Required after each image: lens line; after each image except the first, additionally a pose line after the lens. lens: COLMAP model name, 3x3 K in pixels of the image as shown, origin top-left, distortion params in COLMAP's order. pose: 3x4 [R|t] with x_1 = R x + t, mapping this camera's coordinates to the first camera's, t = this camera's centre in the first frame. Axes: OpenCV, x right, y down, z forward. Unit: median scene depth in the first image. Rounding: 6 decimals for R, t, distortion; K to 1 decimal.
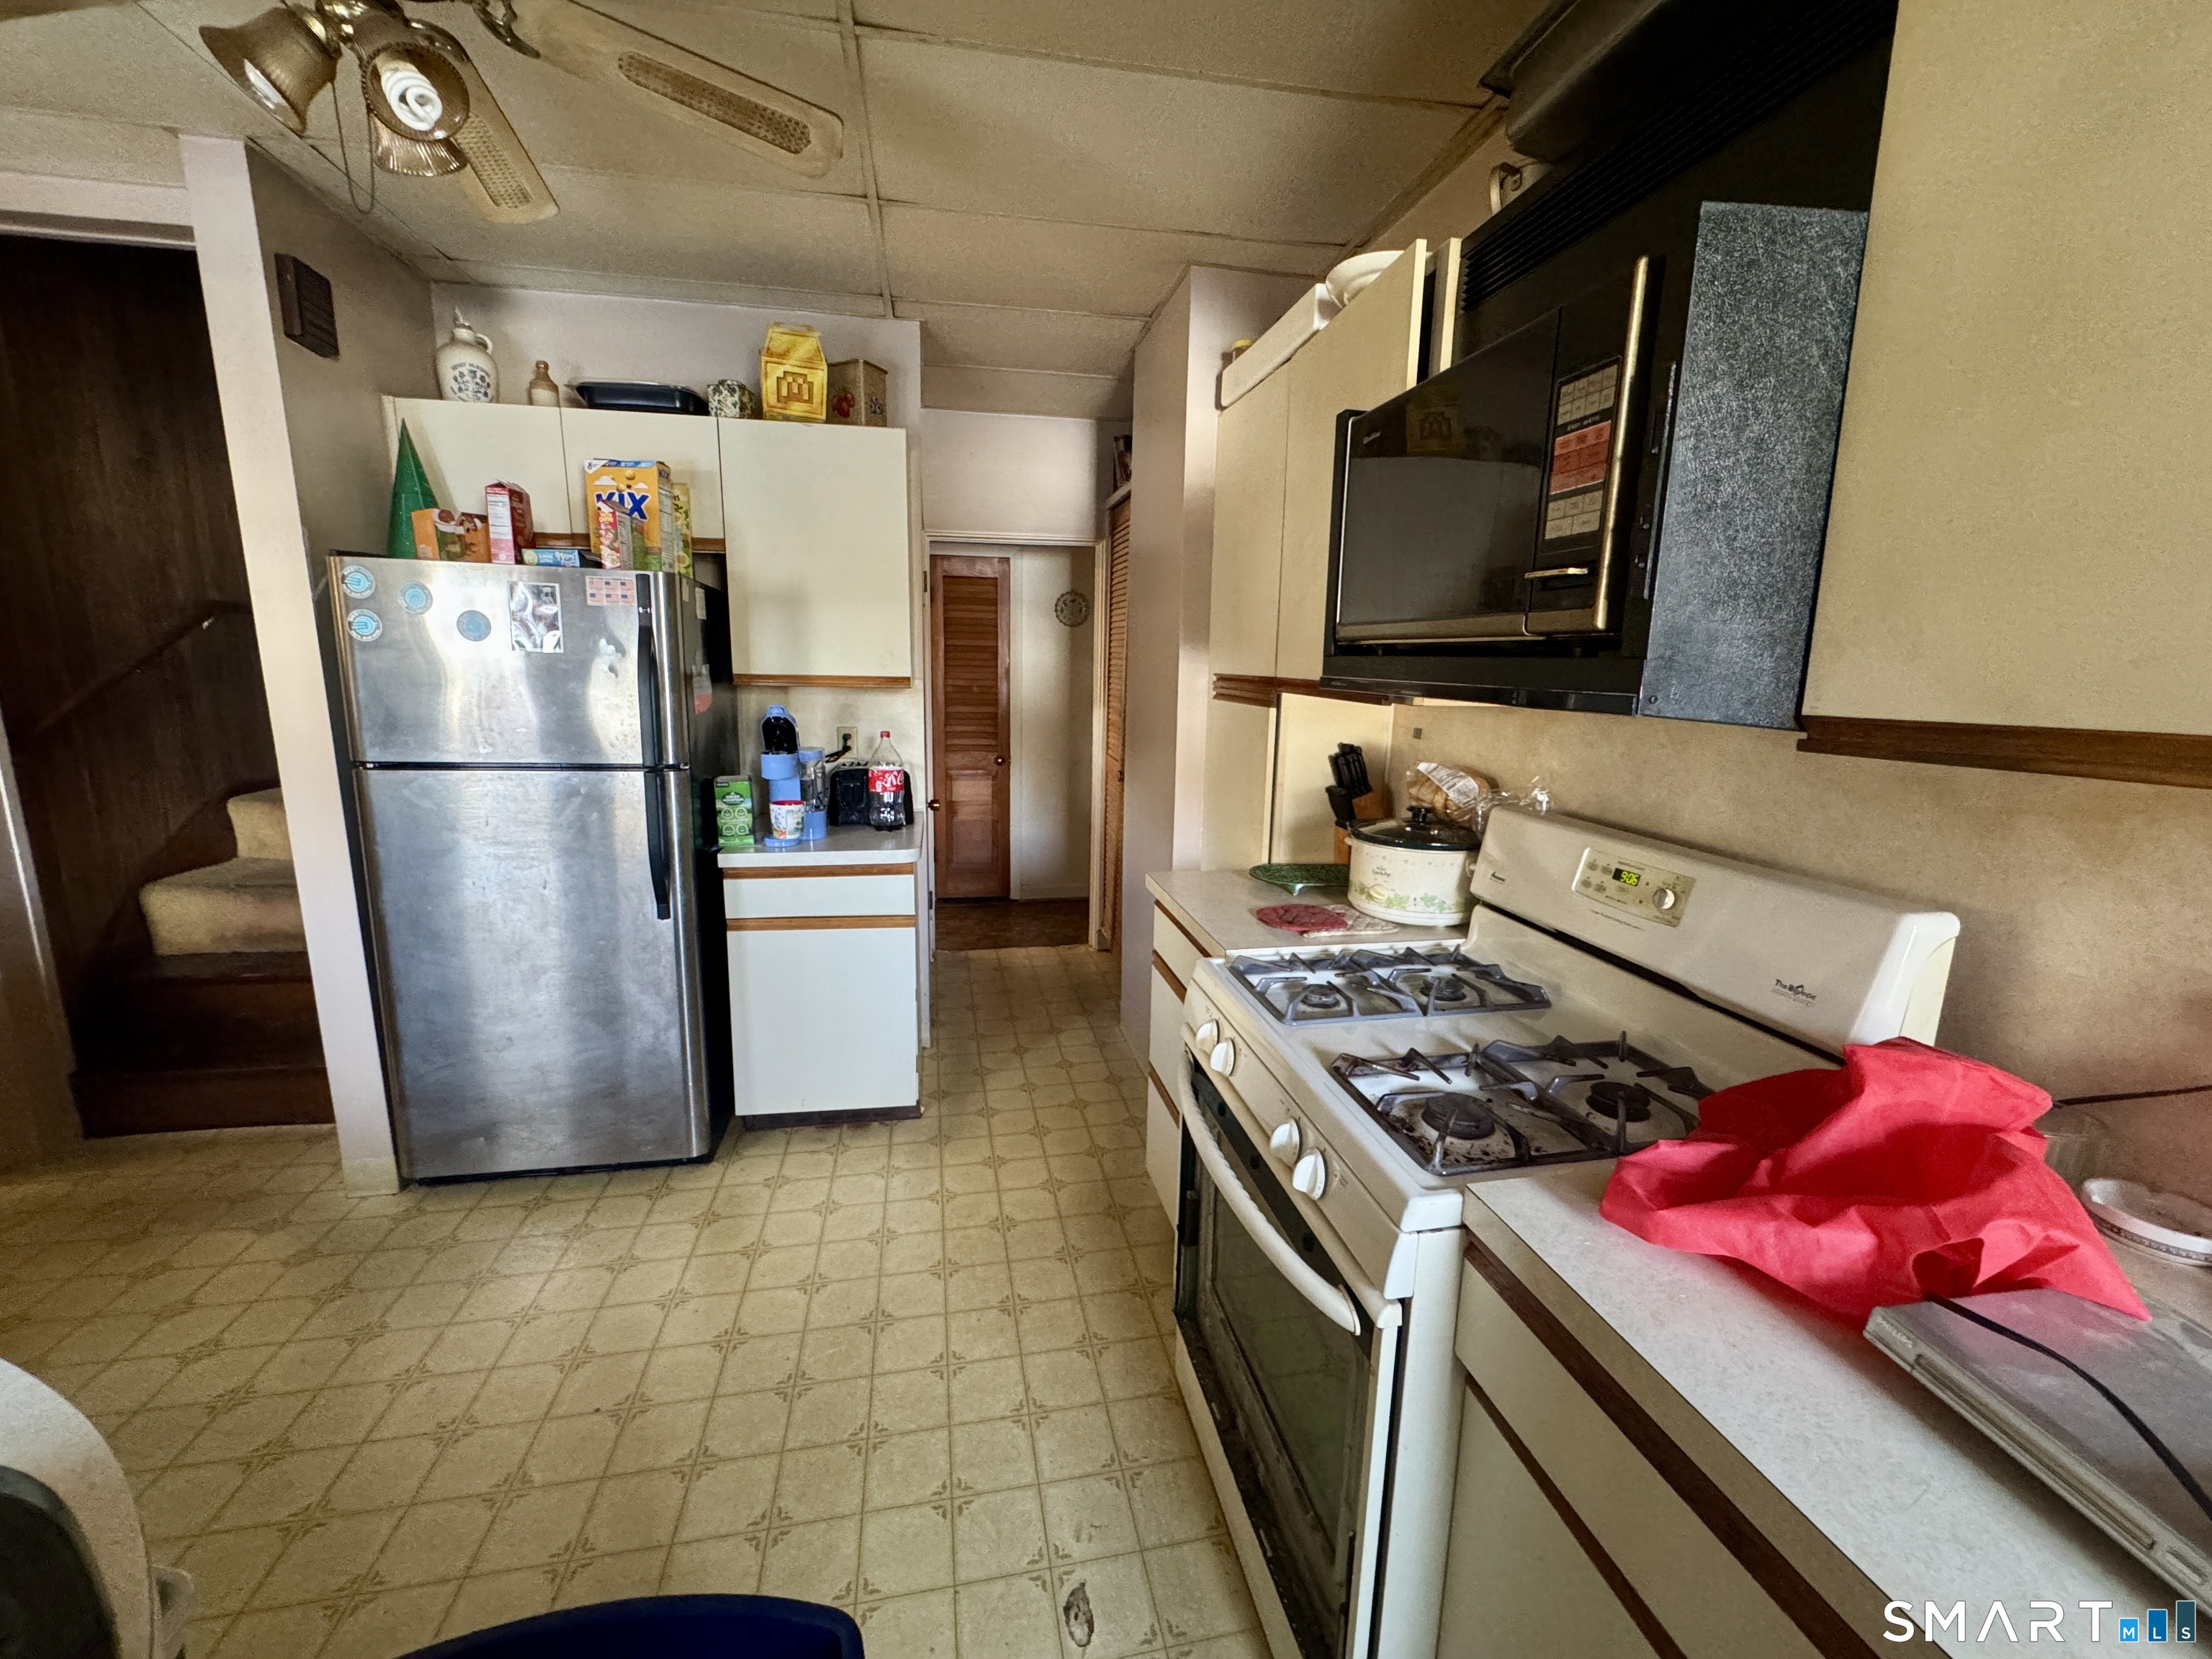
lens RADIAL K [[881.6, 0, 1106.0], [0, 881.6, 829.5], [0, 0, 1]] dist [-0.002079, -0.000514]
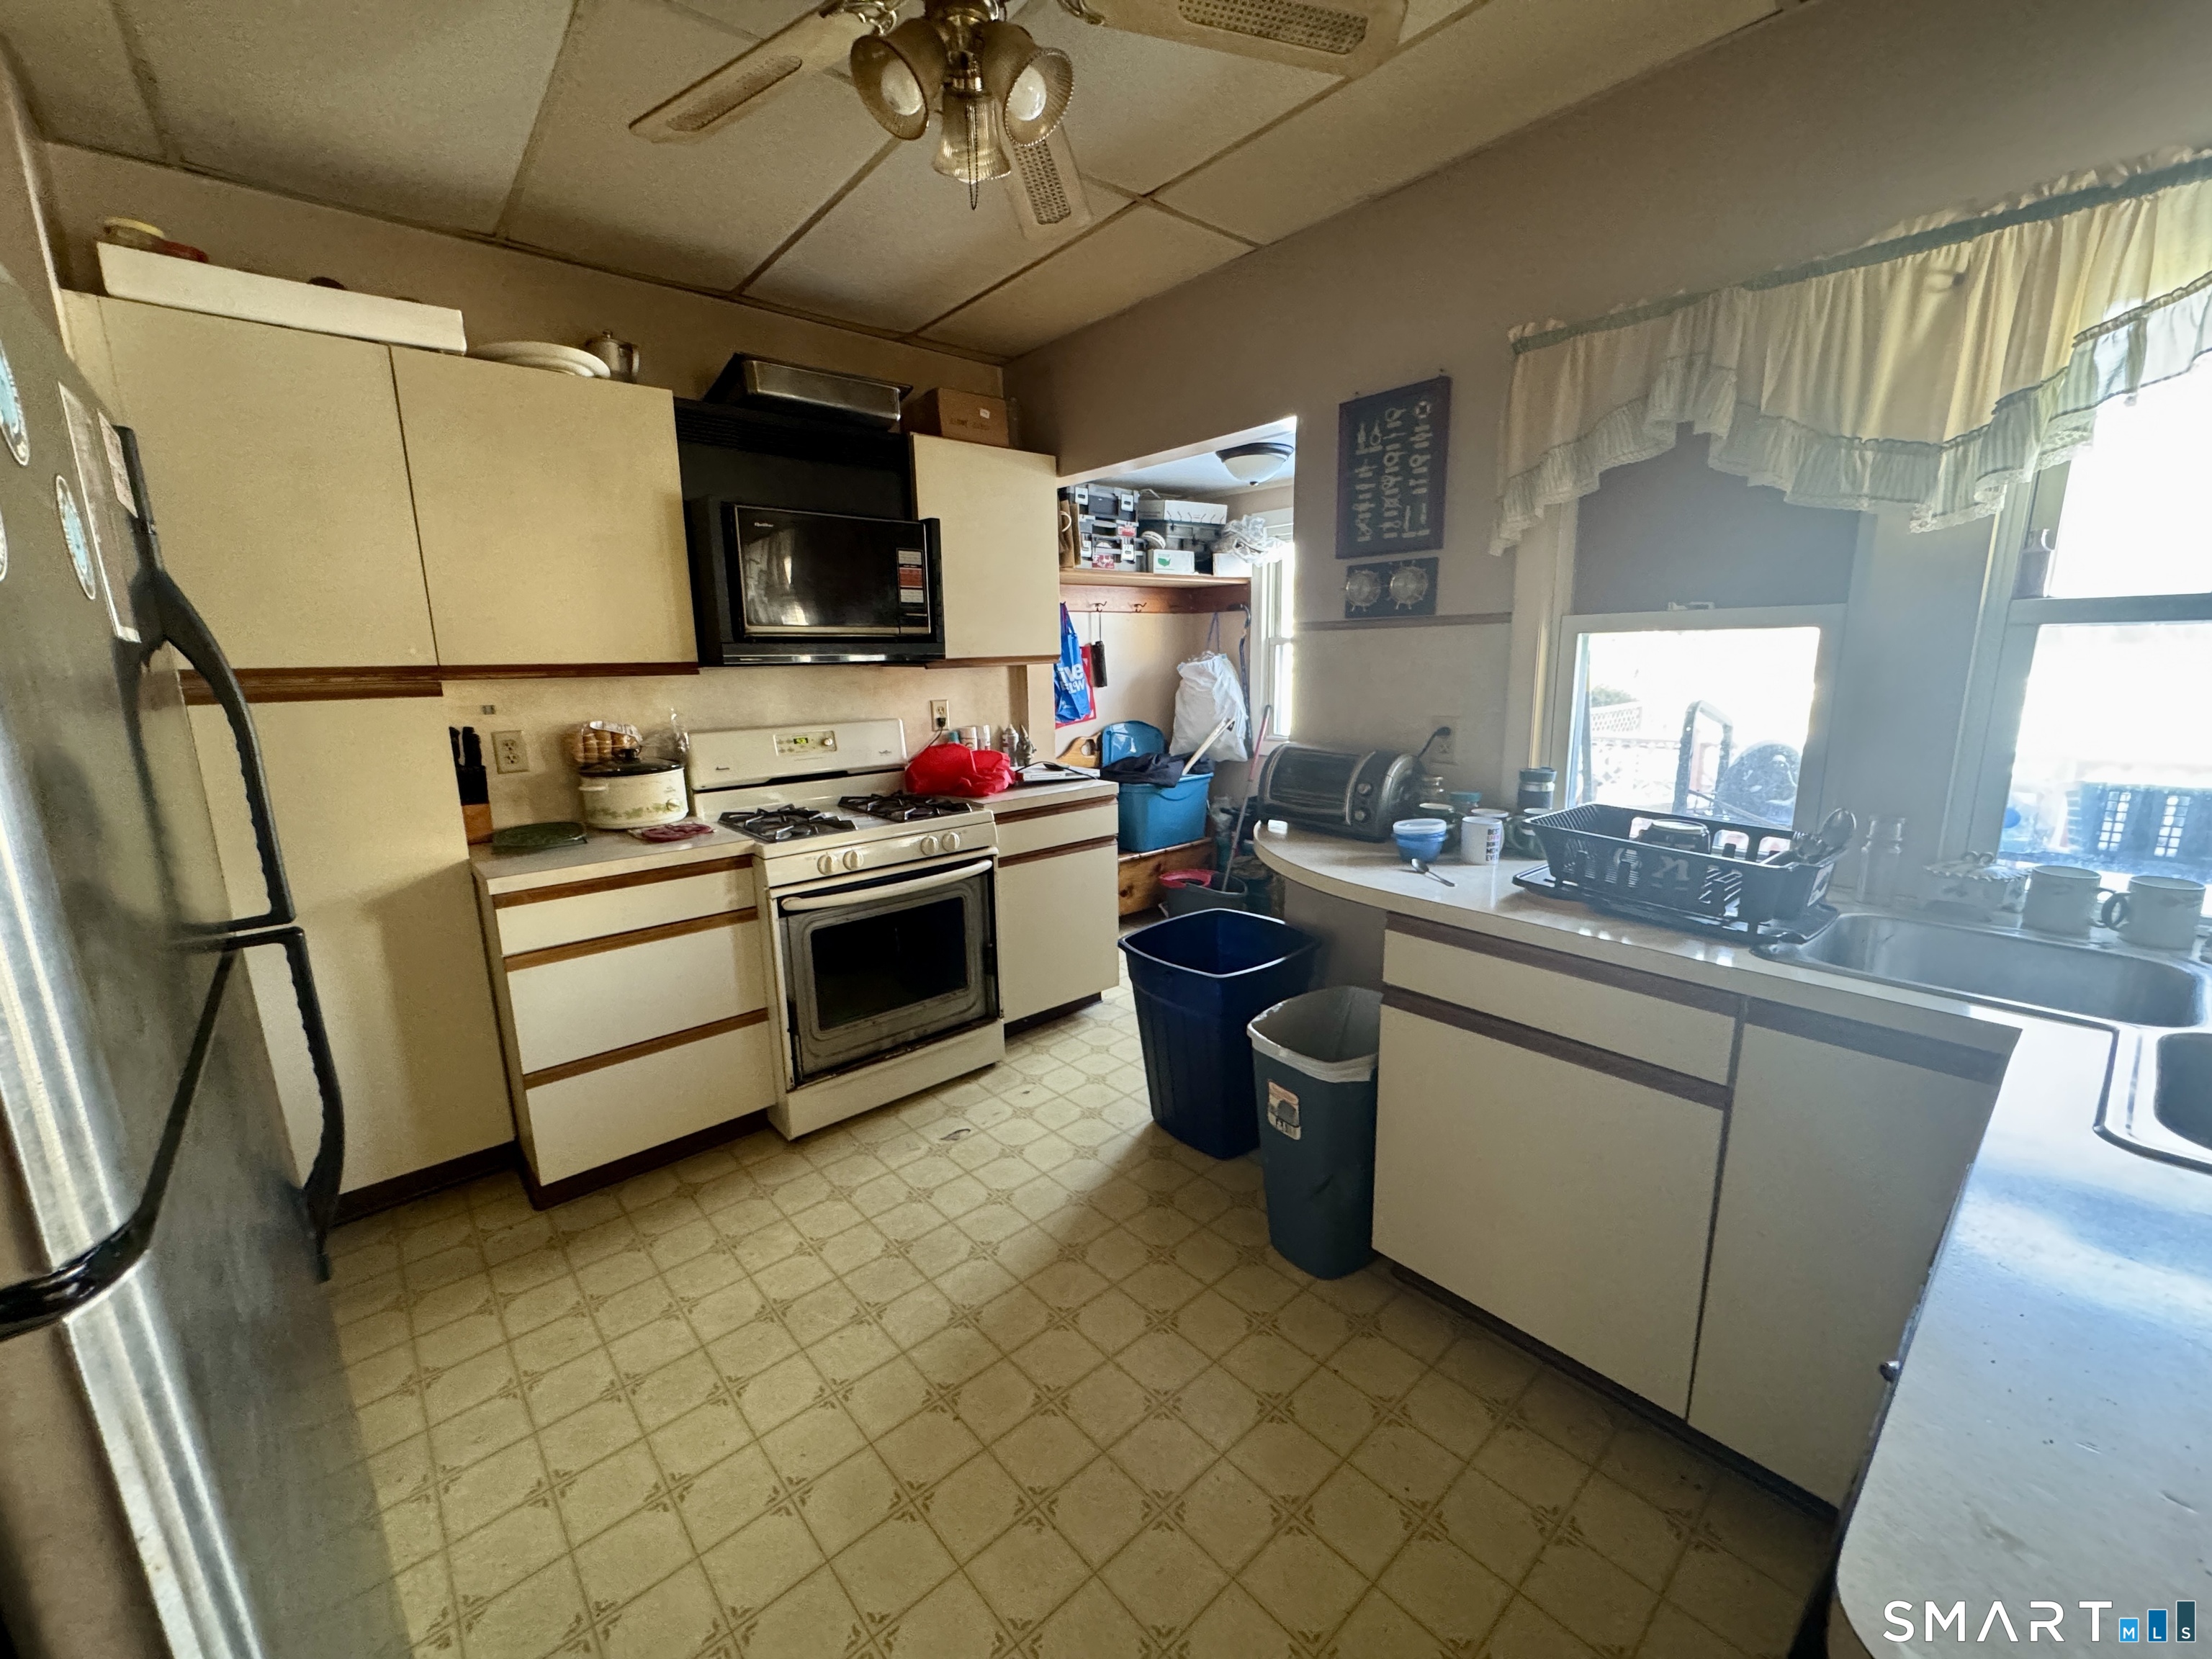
lens RADIAL K [[881.6, 0, 1106.0], [0, 881.6, 829.5], [0, 0, 1]] dist [-0.002079, -0.000514]
pose [[-0.507527, -0.178333, 0.842979, -1.360339], [0.168066, 0.939066, 0.299847, -0.216159], [-0.845086, 0.293856, -0.446630, 1.098884]]
